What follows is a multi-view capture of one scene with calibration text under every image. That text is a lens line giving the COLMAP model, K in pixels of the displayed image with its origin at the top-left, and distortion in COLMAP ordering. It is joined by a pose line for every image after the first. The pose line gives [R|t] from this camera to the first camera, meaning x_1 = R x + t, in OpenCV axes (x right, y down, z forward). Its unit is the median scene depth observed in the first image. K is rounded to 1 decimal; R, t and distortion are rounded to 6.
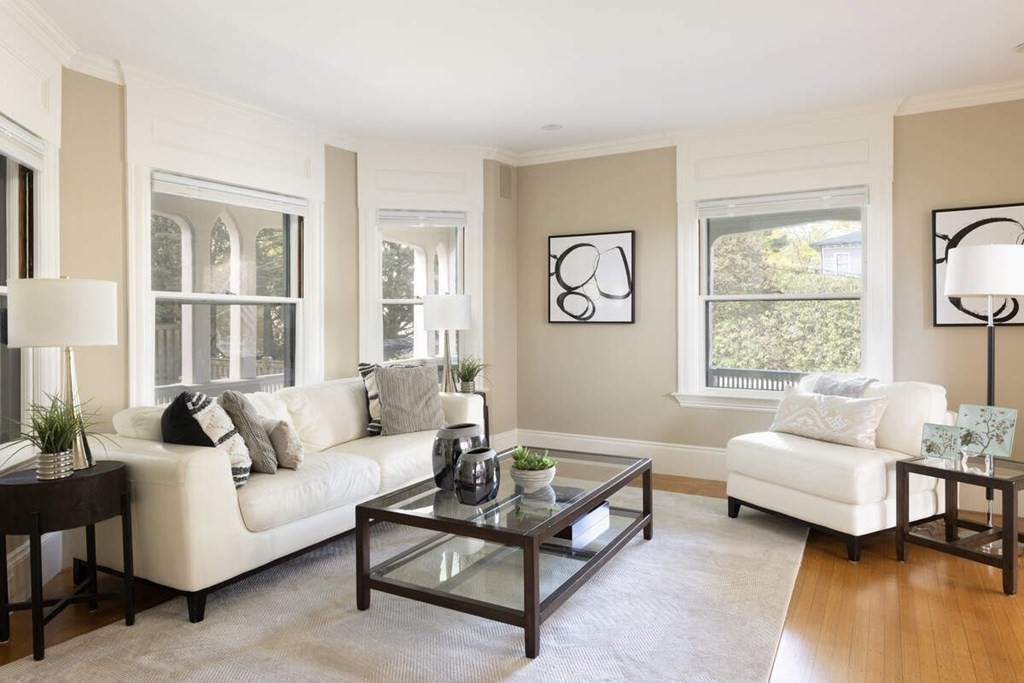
lens RADIAL K [[640.5, 0, 510.9], [0, 640.5, 333.3], [0, 0, 1]] dist [0.061133, 0.000993]
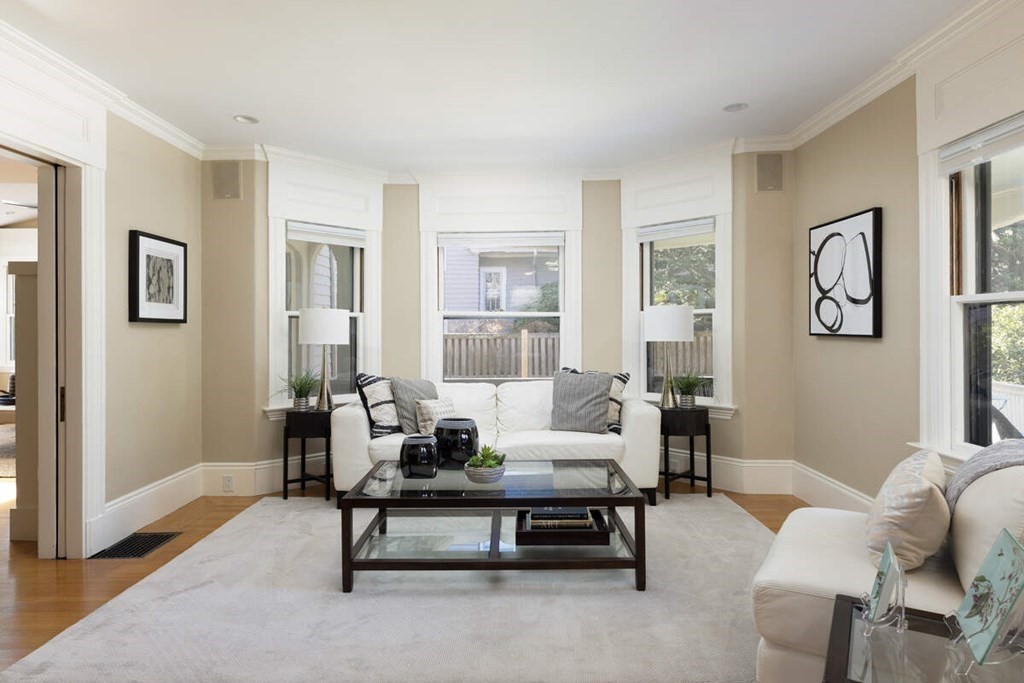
lens RADIAL K [[634.8, 0, 512.8], [0, 634.8, 339.7], [0, 0, 1]] dist [-0.006951, -0.000852]
pose [[0.496109, 0.014131, -0.868145, 0.582875], [-0.024773, 0.999691, 0.002116, -0.004170], [0.867907, 0.020456, 0.496305, 0.294324]]
